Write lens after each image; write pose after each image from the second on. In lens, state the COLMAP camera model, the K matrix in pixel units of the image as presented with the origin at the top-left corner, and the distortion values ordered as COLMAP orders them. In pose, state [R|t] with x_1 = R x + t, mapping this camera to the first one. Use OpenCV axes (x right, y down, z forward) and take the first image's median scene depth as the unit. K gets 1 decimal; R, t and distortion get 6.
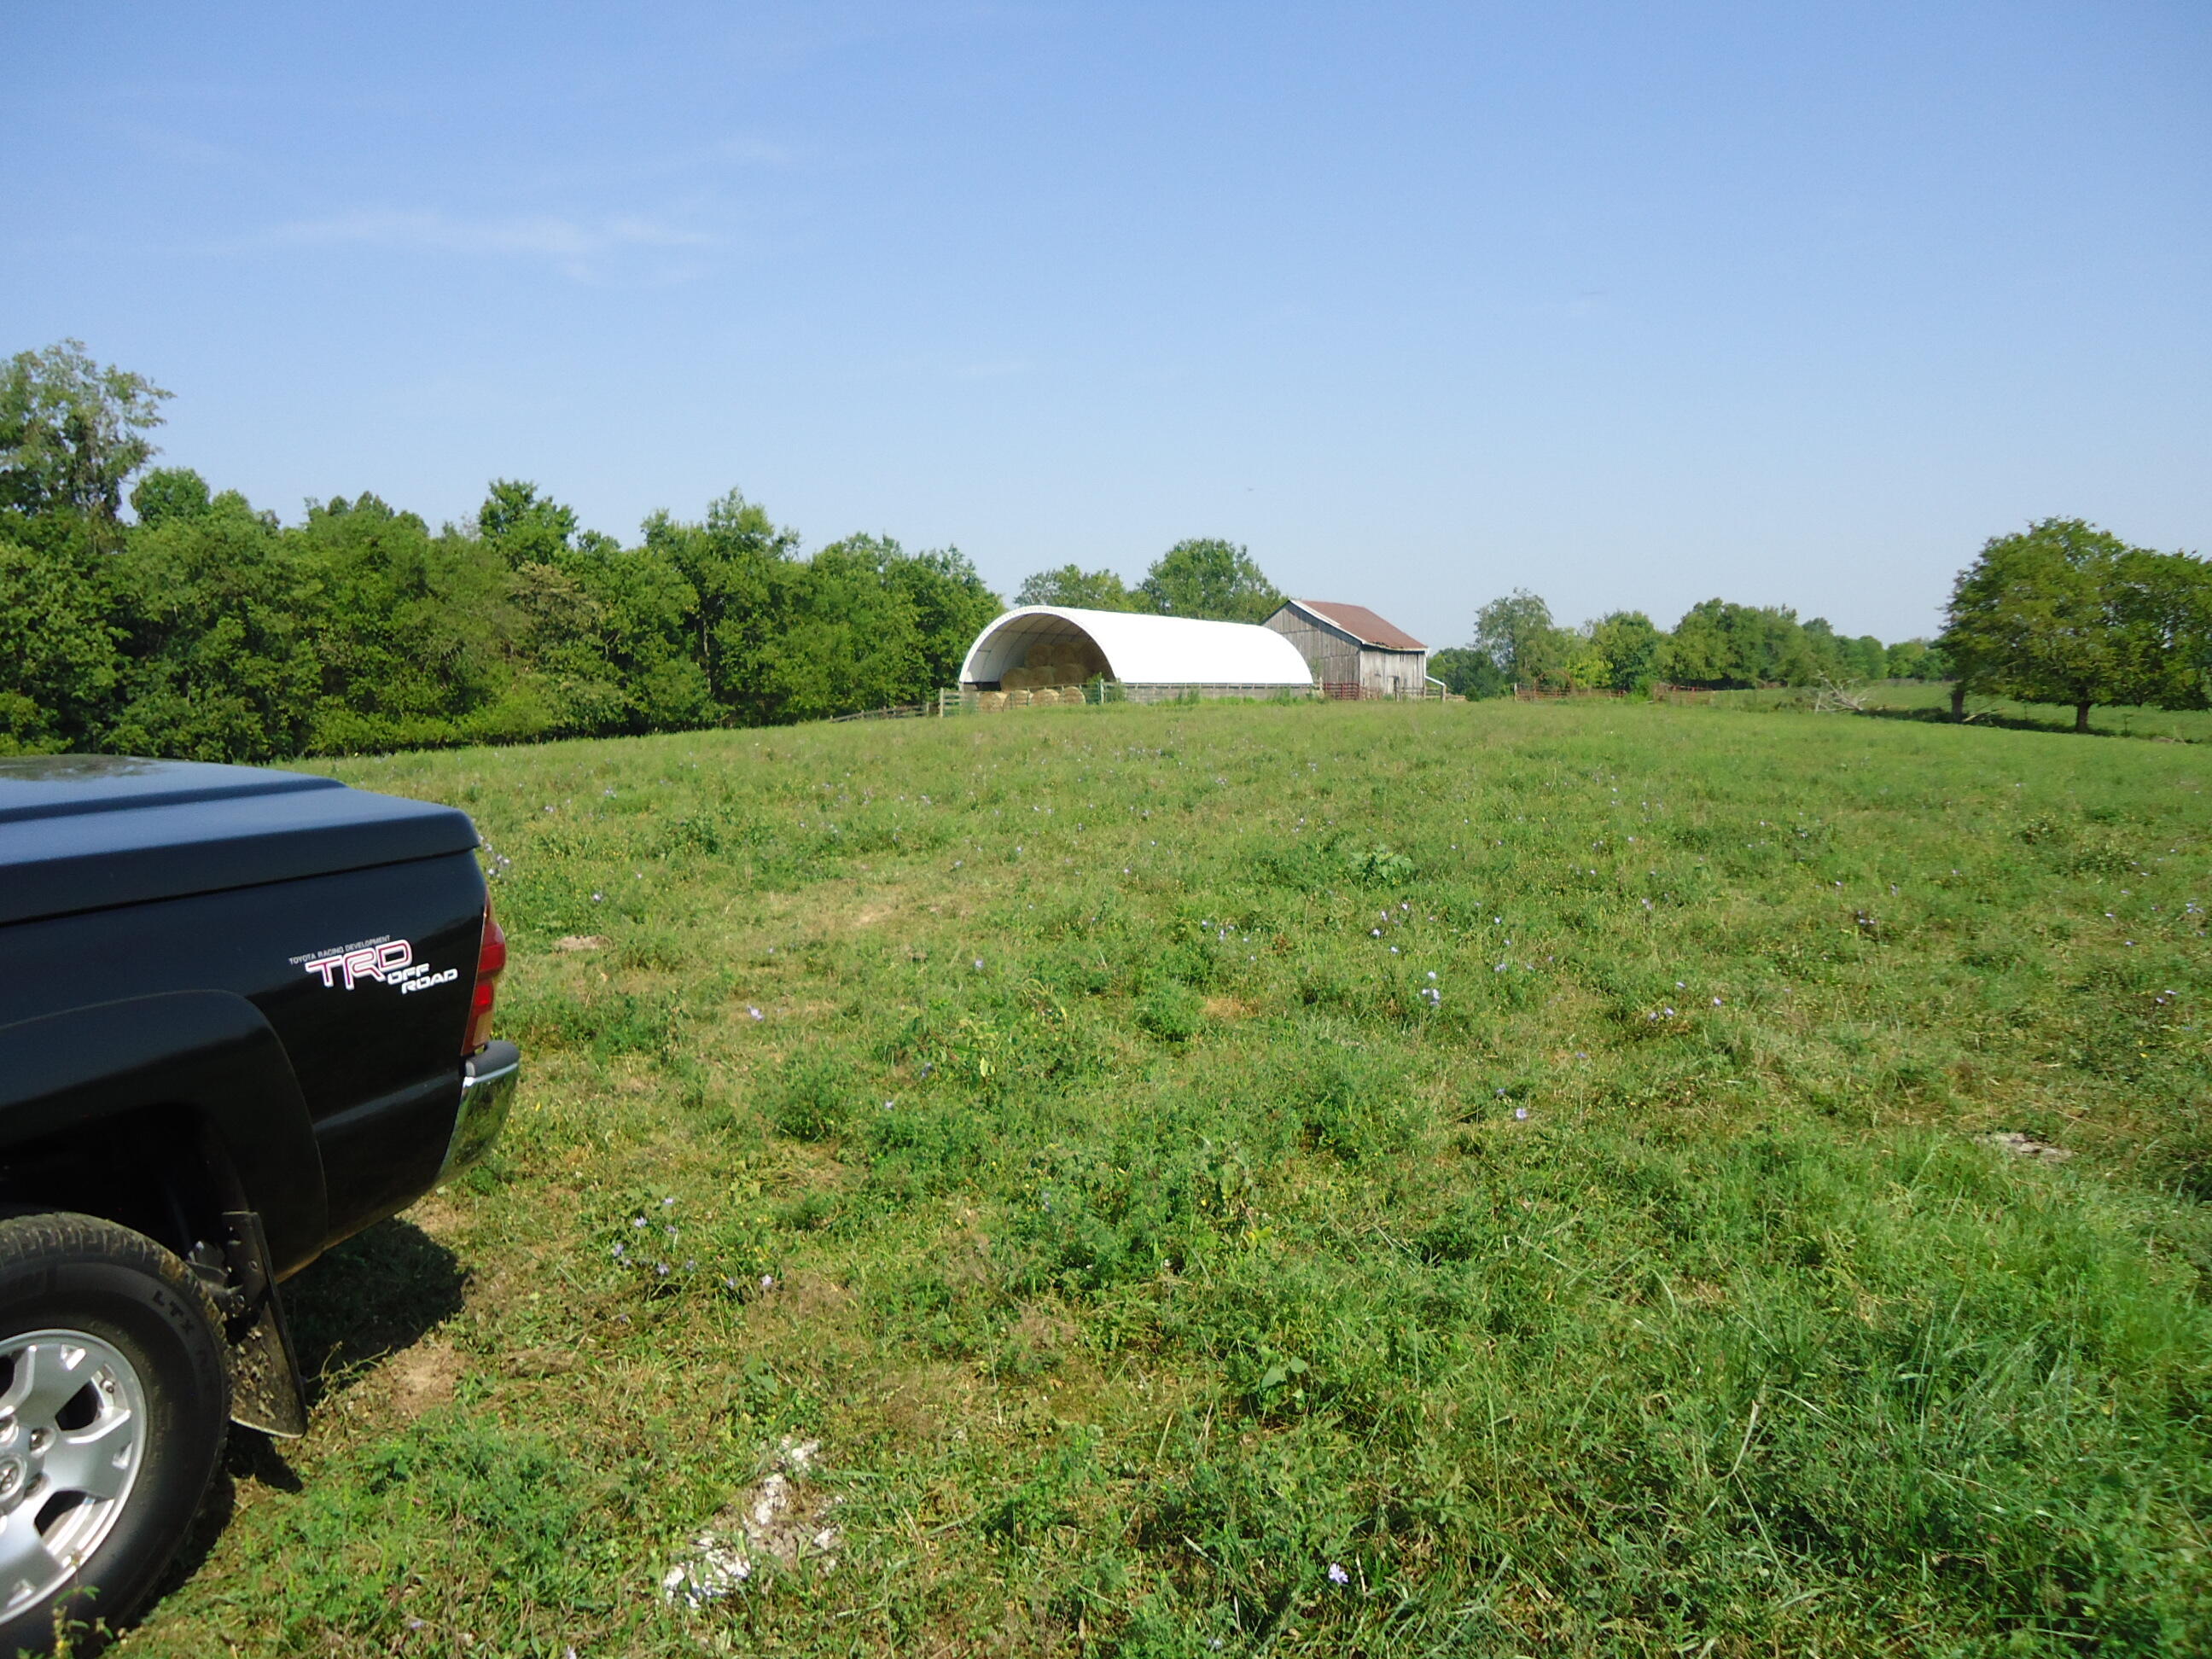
lens RADIAL K [[1704.5, 0, 1106.0], [0, 1704.5, 829.5], [0, 0, 1]] dist [-0.008427, -0.005749]
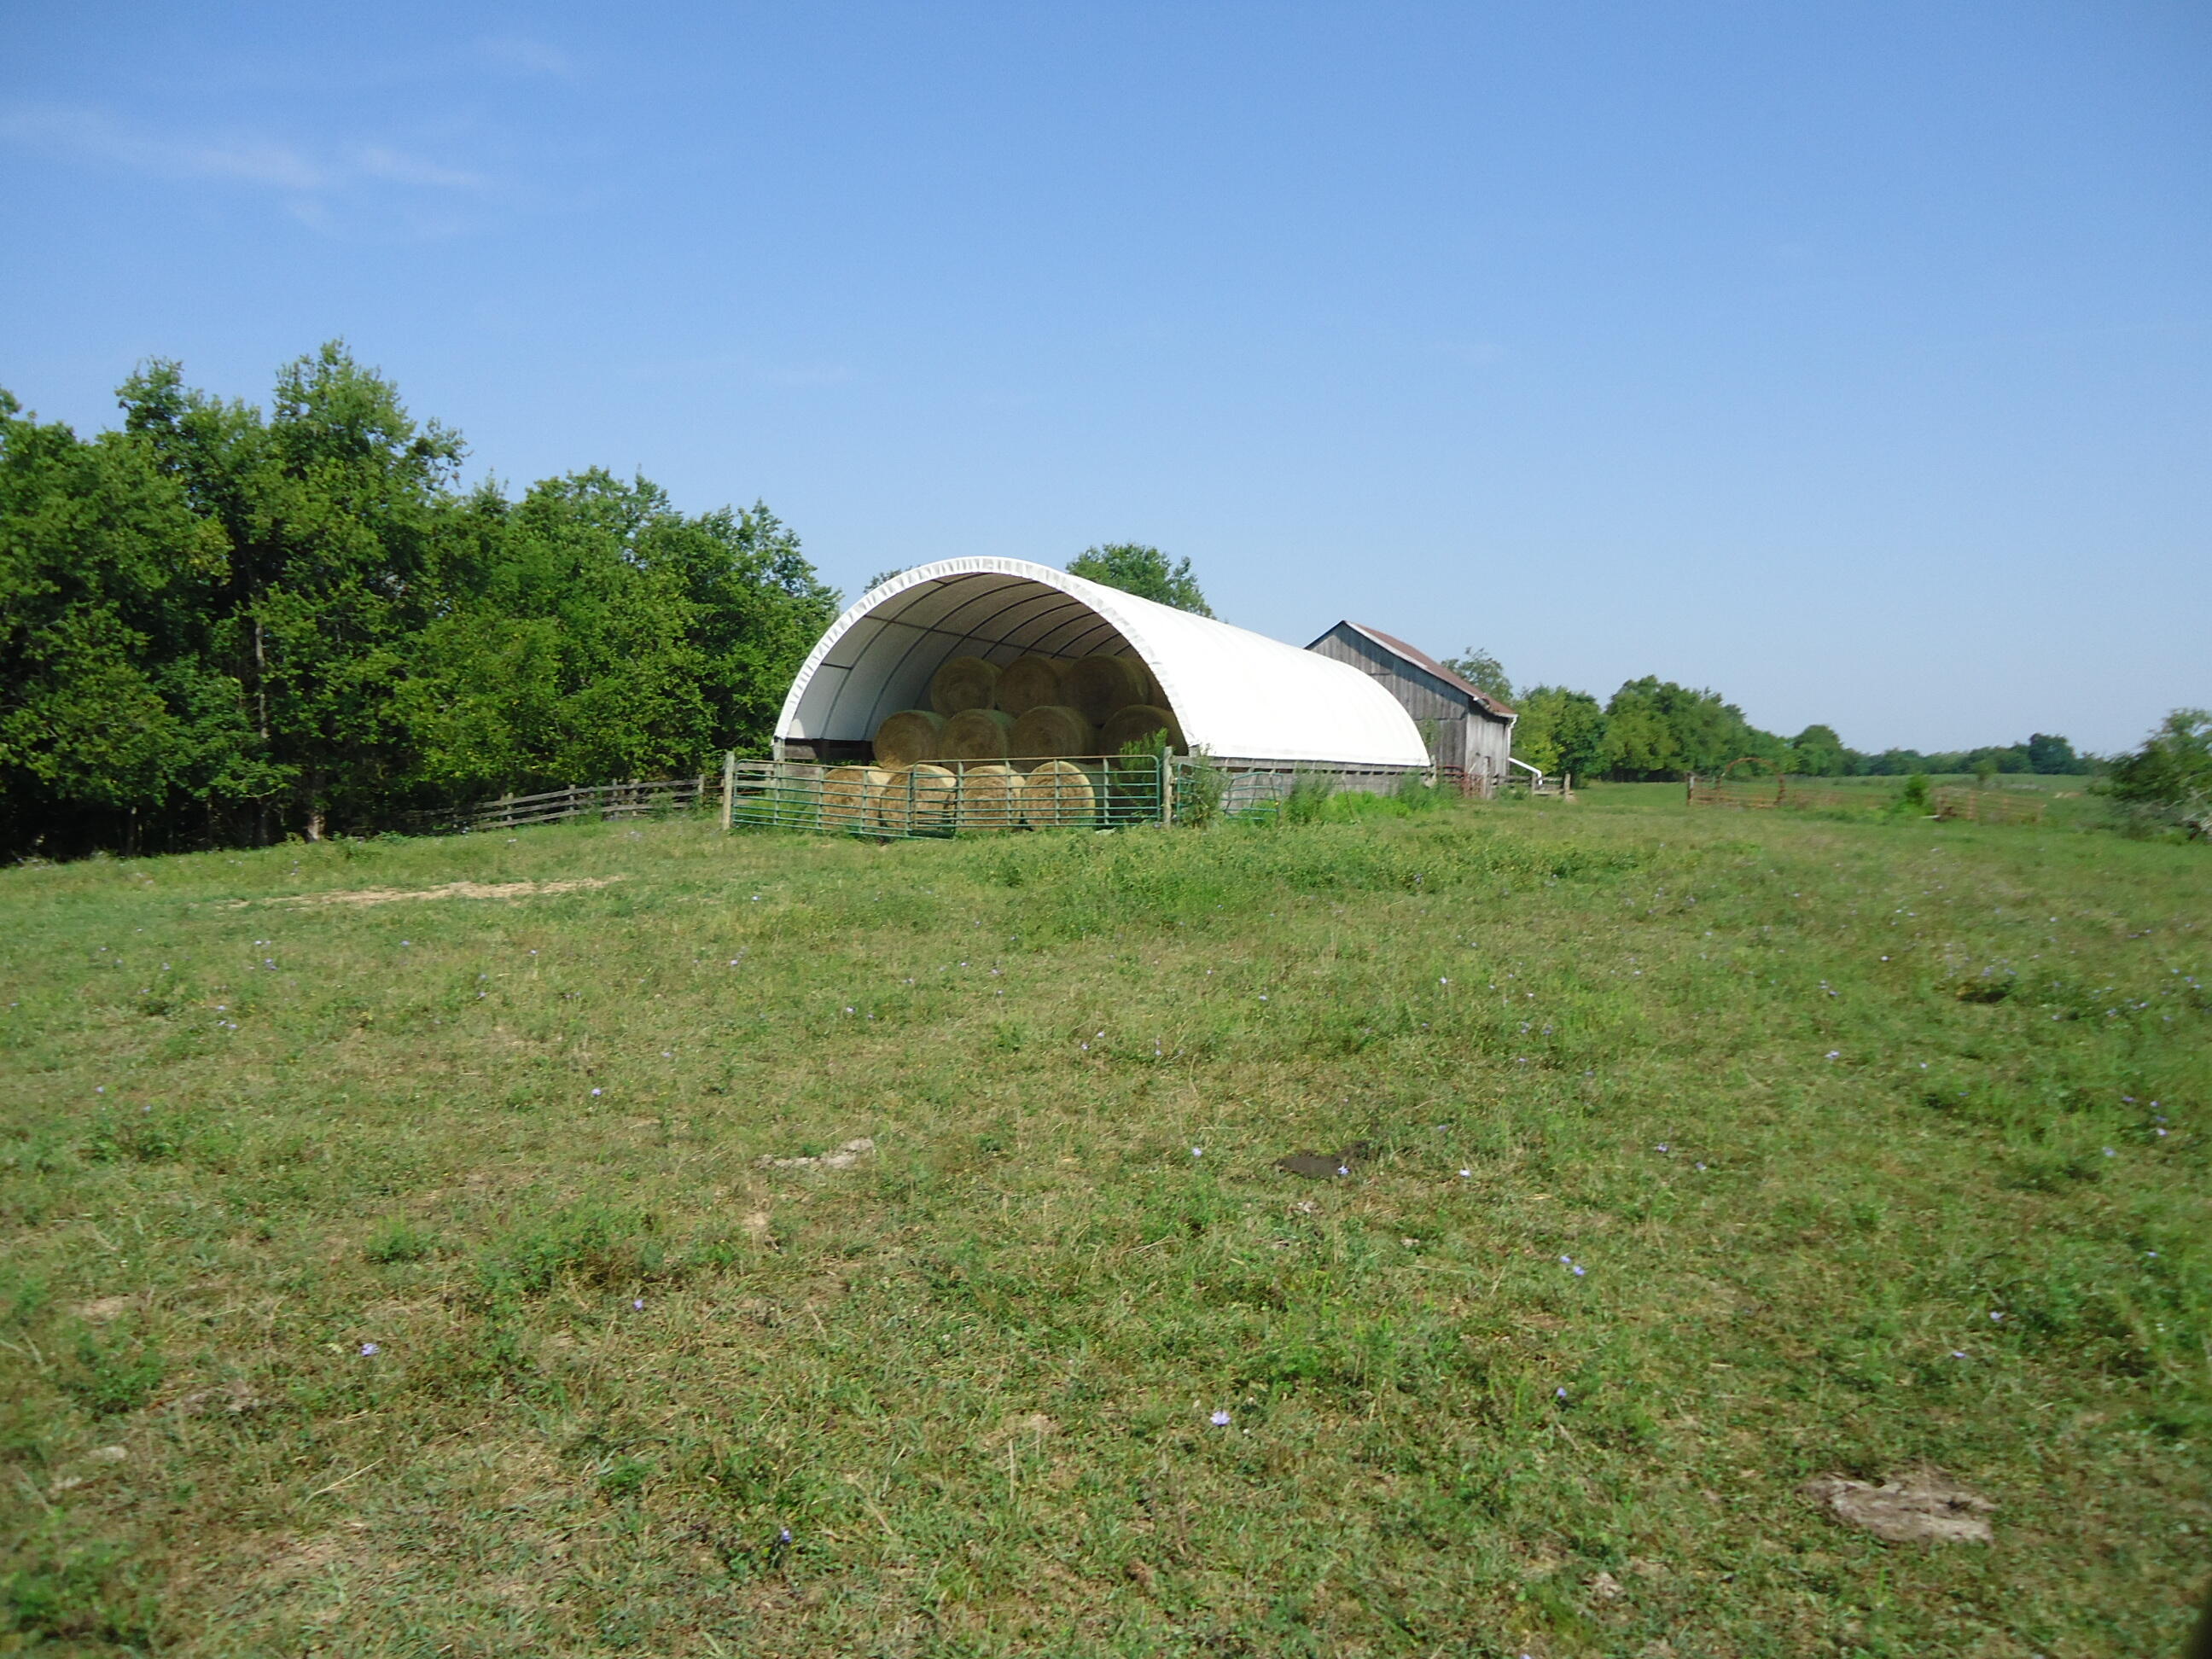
lens RADIAL K [[1704.5, 0, 1106.0], [0, 1704.5, 829.5], [0, 0, 1]] dist [-0.008427, -0.005749]
pose [[0.992100, 0.034050, 0.120738, -0.043743], [-0.029470, 0.998784, -0.039519, -0.039966], [-0.121937, 0.035649, 0.991897, 0.459129]]
